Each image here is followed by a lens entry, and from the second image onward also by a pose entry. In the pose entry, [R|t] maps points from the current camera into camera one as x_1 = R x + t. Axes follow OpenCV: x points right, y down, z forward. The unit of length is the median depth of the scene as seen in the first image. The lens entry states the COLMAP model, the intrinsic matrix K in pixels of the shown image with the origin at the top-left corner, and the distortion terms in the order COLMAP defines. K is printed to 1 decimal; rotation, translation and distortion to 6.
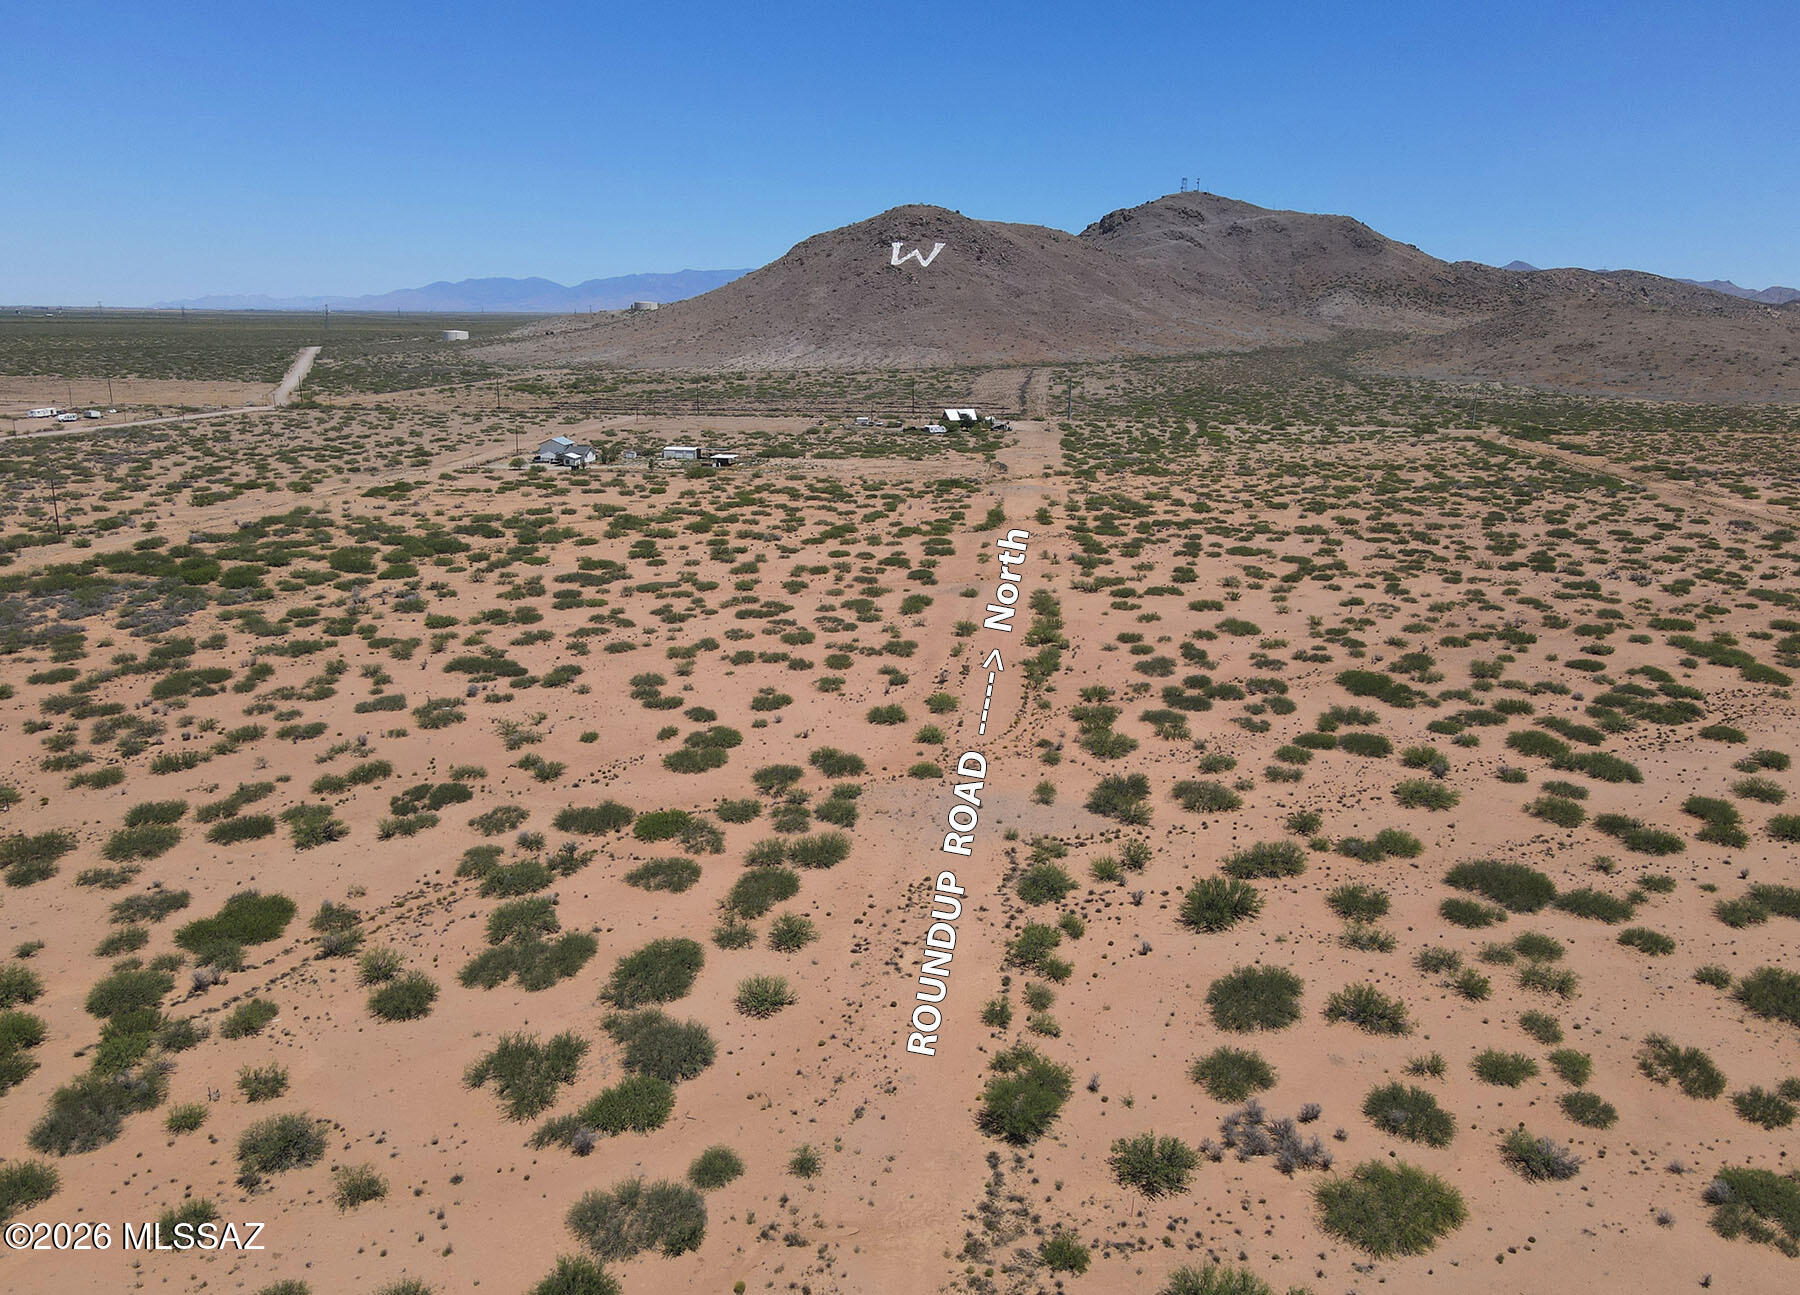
lens RADIAL K [[1338.9, 0, 910.0], [0, 1338.9, 648.4], [0, 0, 1]] dist [0.001244, 0.014502]
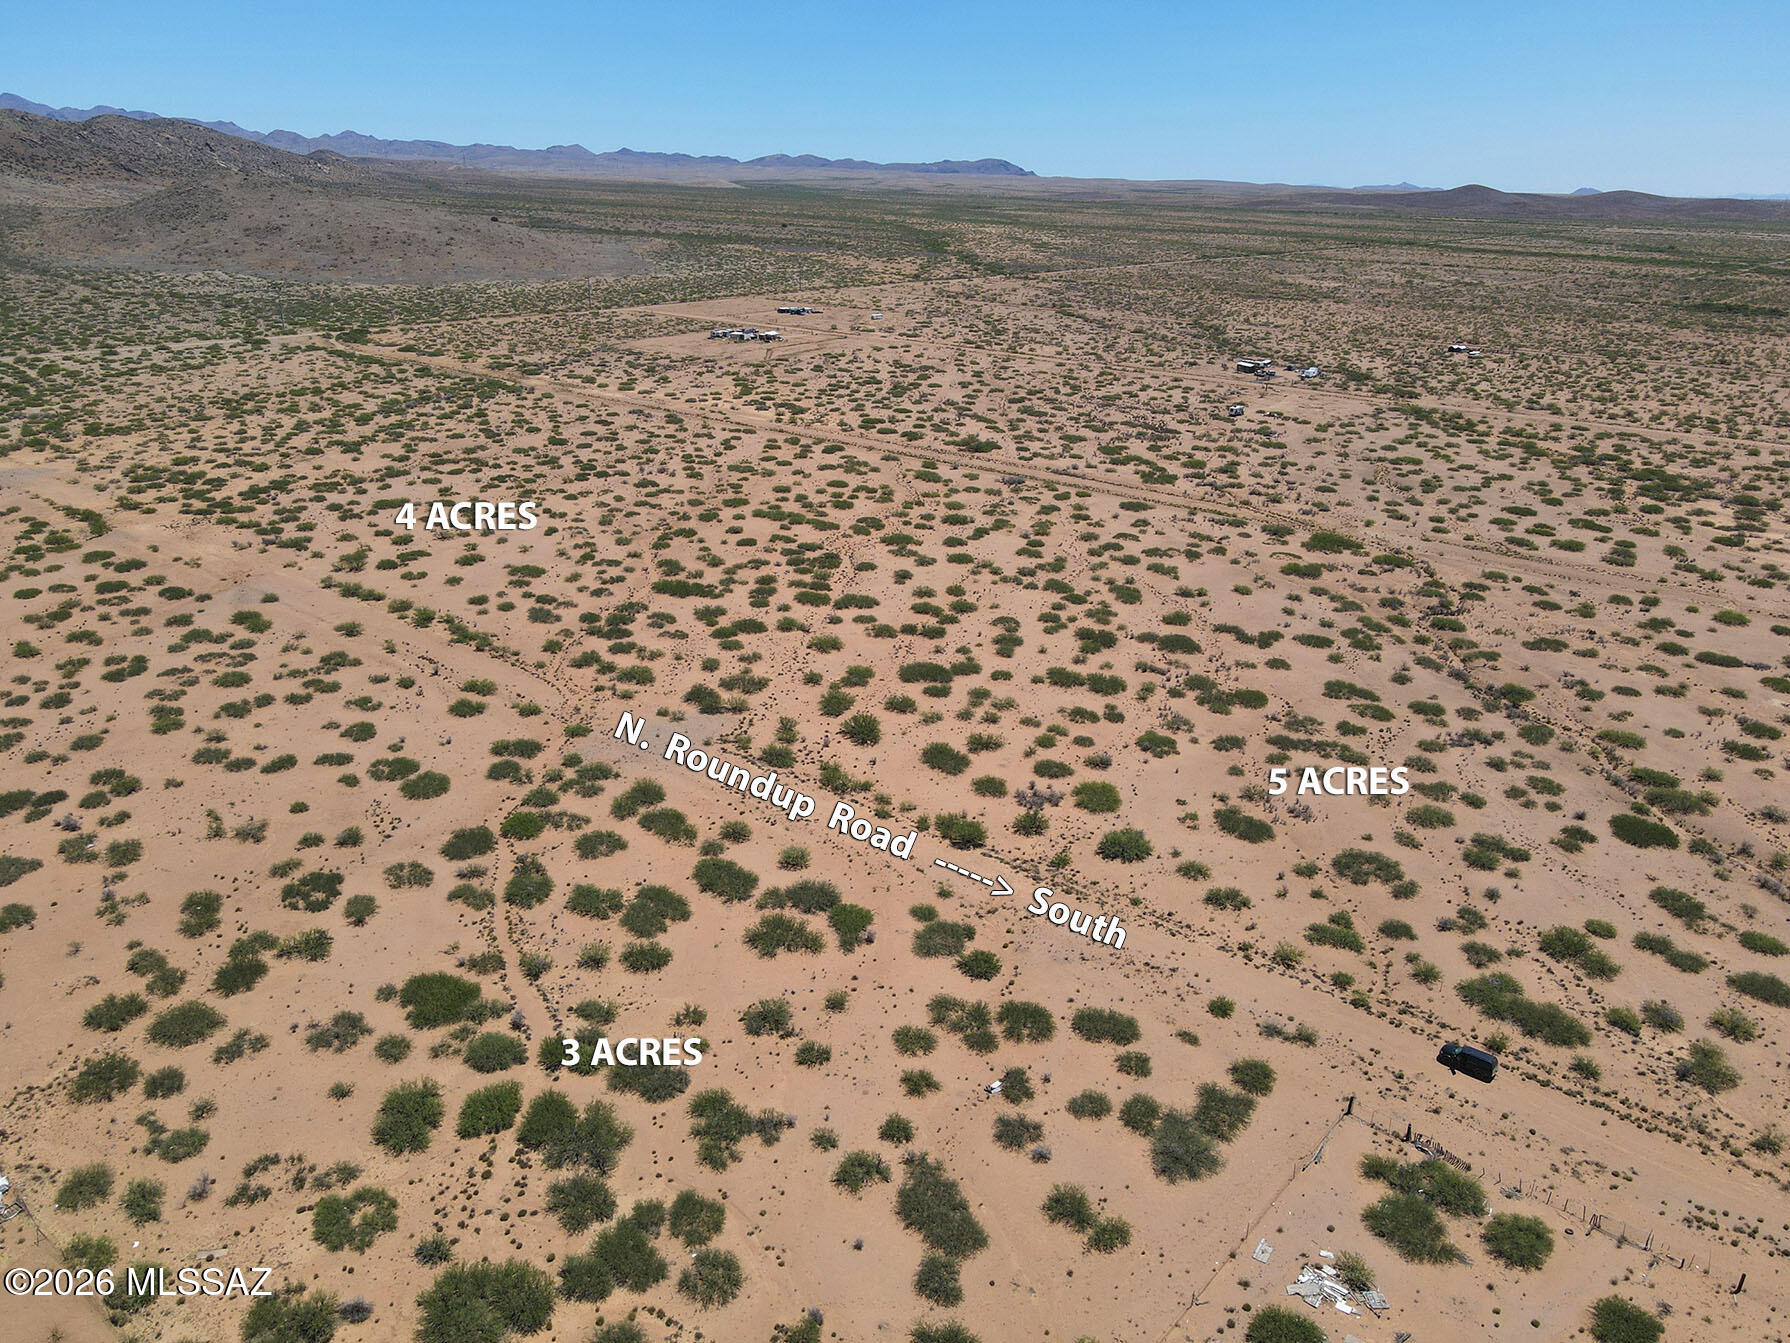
lens RADIAL K [[1291.1, 0, 890.3], [0, 1291.1, 672.6], [0, 0, 1]] dist [0.005020, 0.002766]
pose [[0.566320, -0.301111, 0.767212, -0.273669], [0.193763, 0.953424, 0.231167, -0.071420], [-0.801085, 0.017743, 0.598287, -0.018590]]
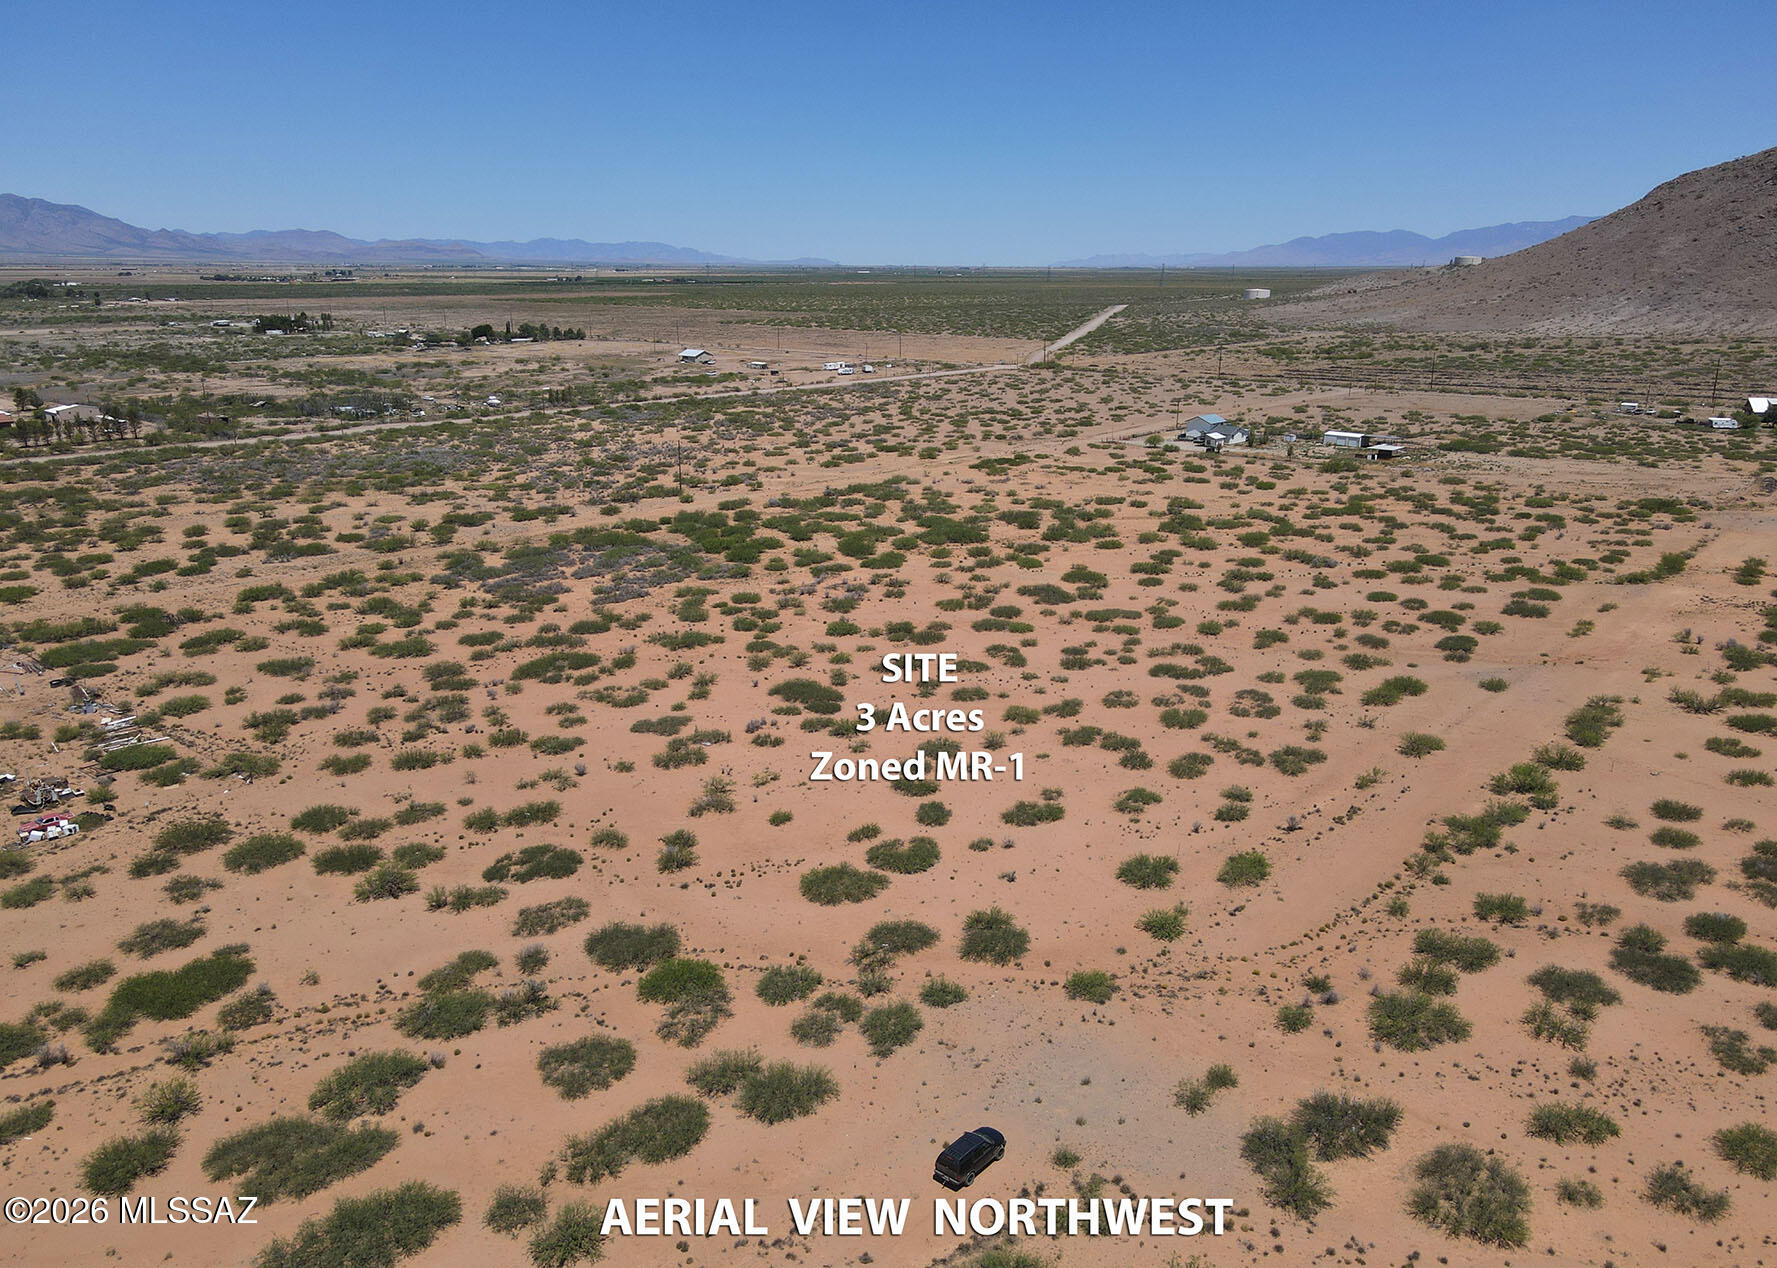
lens RADIAL K [[1321.8, 0, 895.0], [0, 1321.8, 631.2], [0, 0, 1]] dist [0.001244, 0.014502]
pose [[0.818020, 0.143387, -0.557031, 0.095367], [-0.130451, 0.989443, 0.063123, -0.040264], [0.560201, 0.021030, 0.828089, 0.127968]]
